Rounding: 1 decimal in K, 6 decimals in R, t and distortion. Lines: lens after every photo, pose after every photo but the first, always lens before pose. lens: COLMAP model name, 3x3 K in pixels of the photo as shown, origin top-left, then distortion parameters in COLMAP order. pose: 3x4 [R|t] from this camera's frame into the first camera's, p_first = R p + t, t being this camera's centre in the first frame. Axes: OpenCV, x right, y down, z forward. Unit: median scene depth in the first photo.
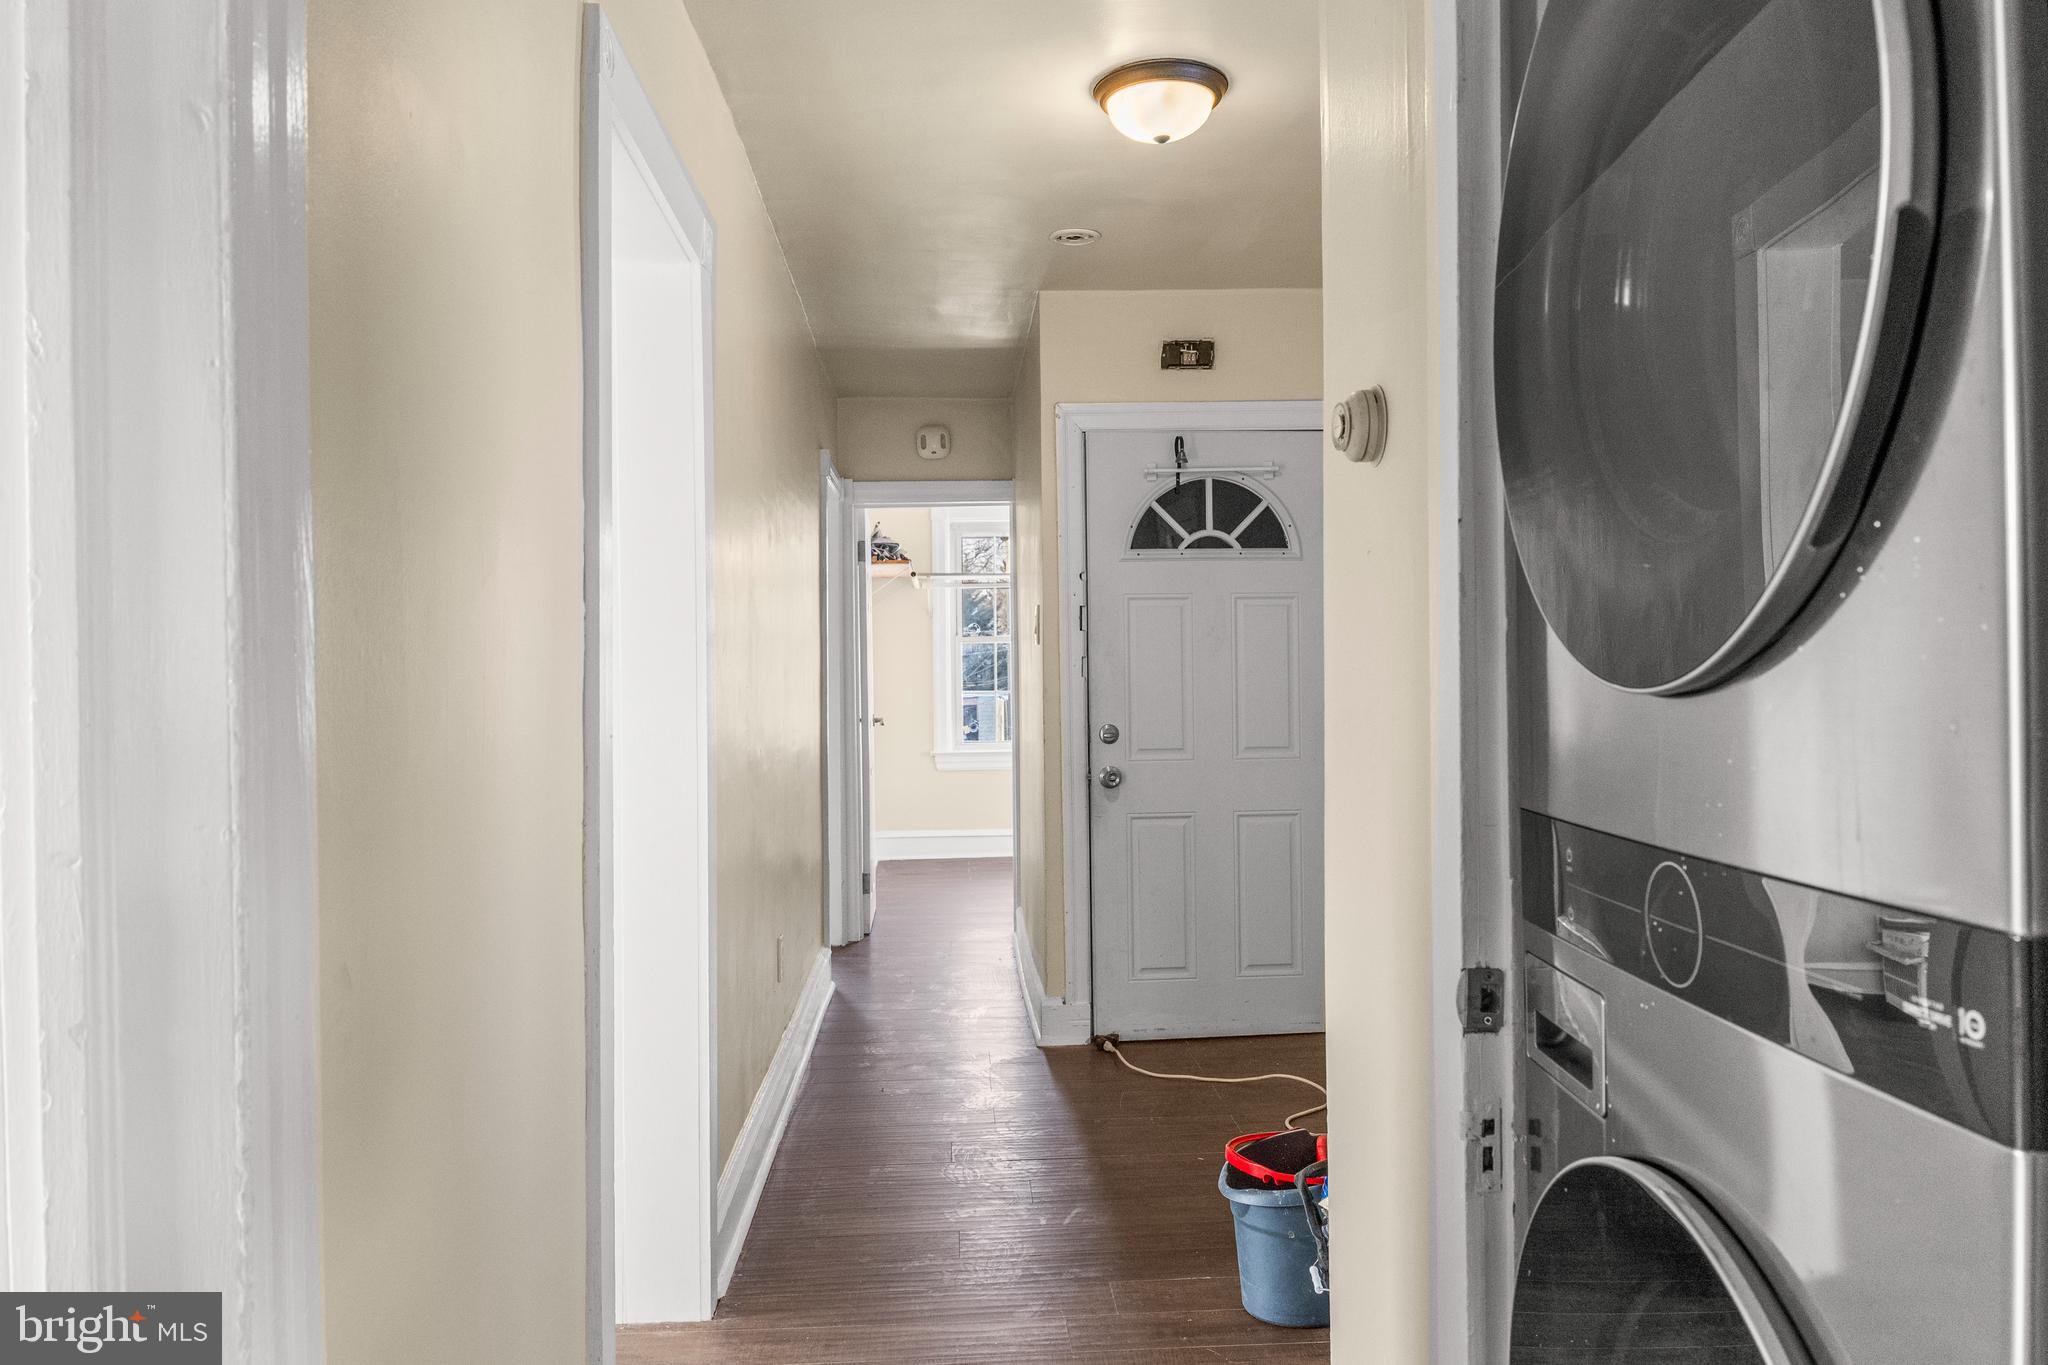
lens RADIAL K [[1379.2, 0, 1023.2], [0, 1379.2, 675.0], [0, 0, 1]] dist [-0.000243, 0.000416]
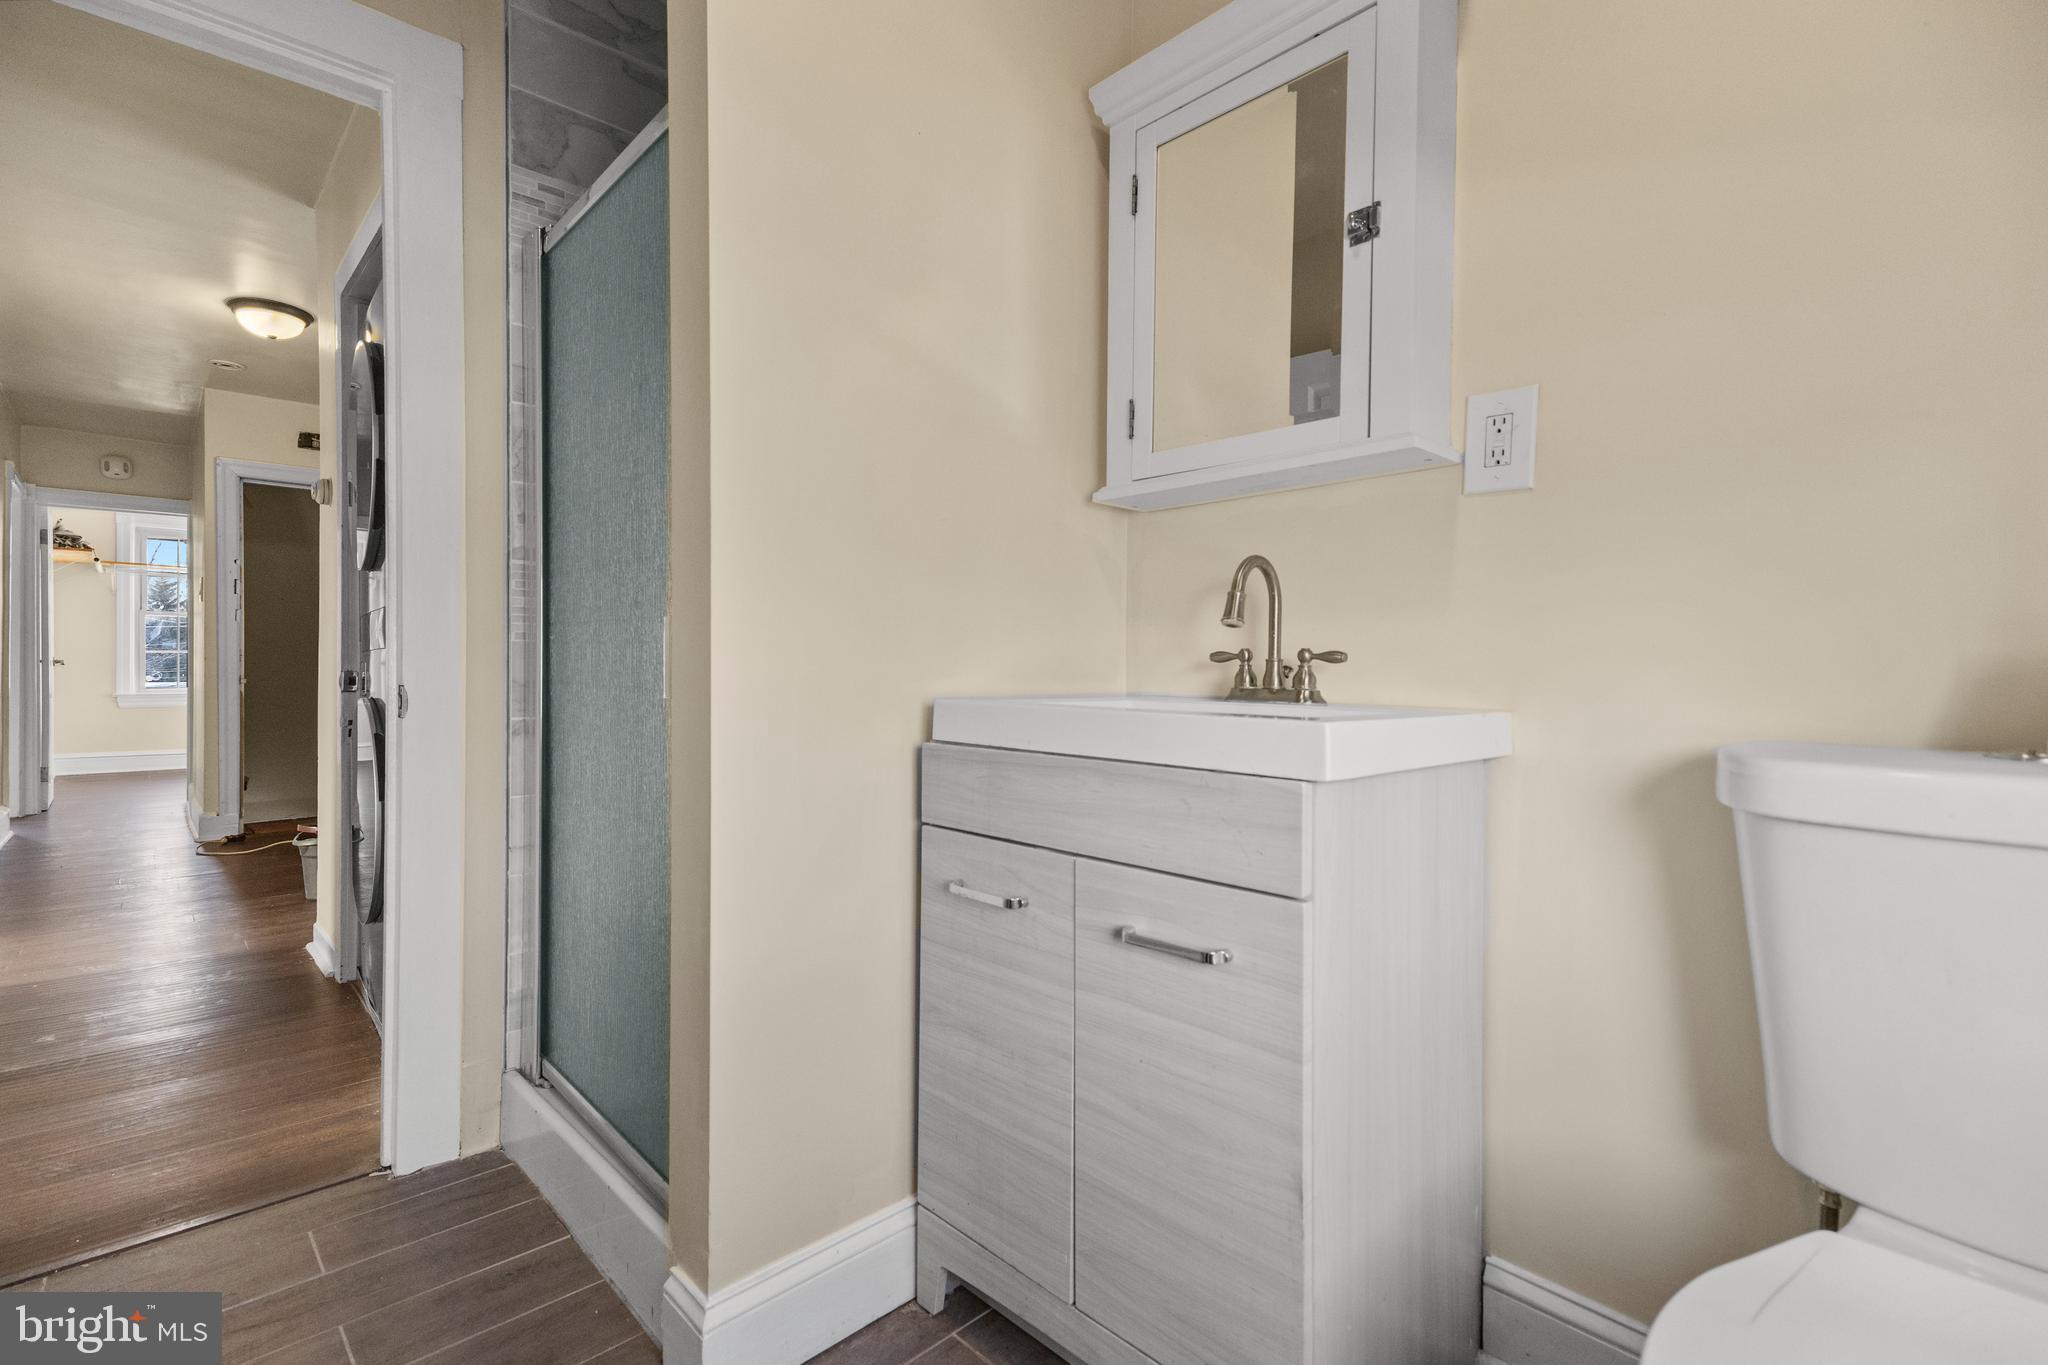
lens RADIAL K [[927.8, 0, 1026.5], [0, 927.8, 675.3], [0, 0, 1]] dist [0.001613, 0.000282]
pose [[0.761752, 0.011515, 0.647766, 0.033574], [-0.006398, 0.999927, -0.010251, 0.055440], [-0.647837, 0.003664, 0.761770, -0.373335]]
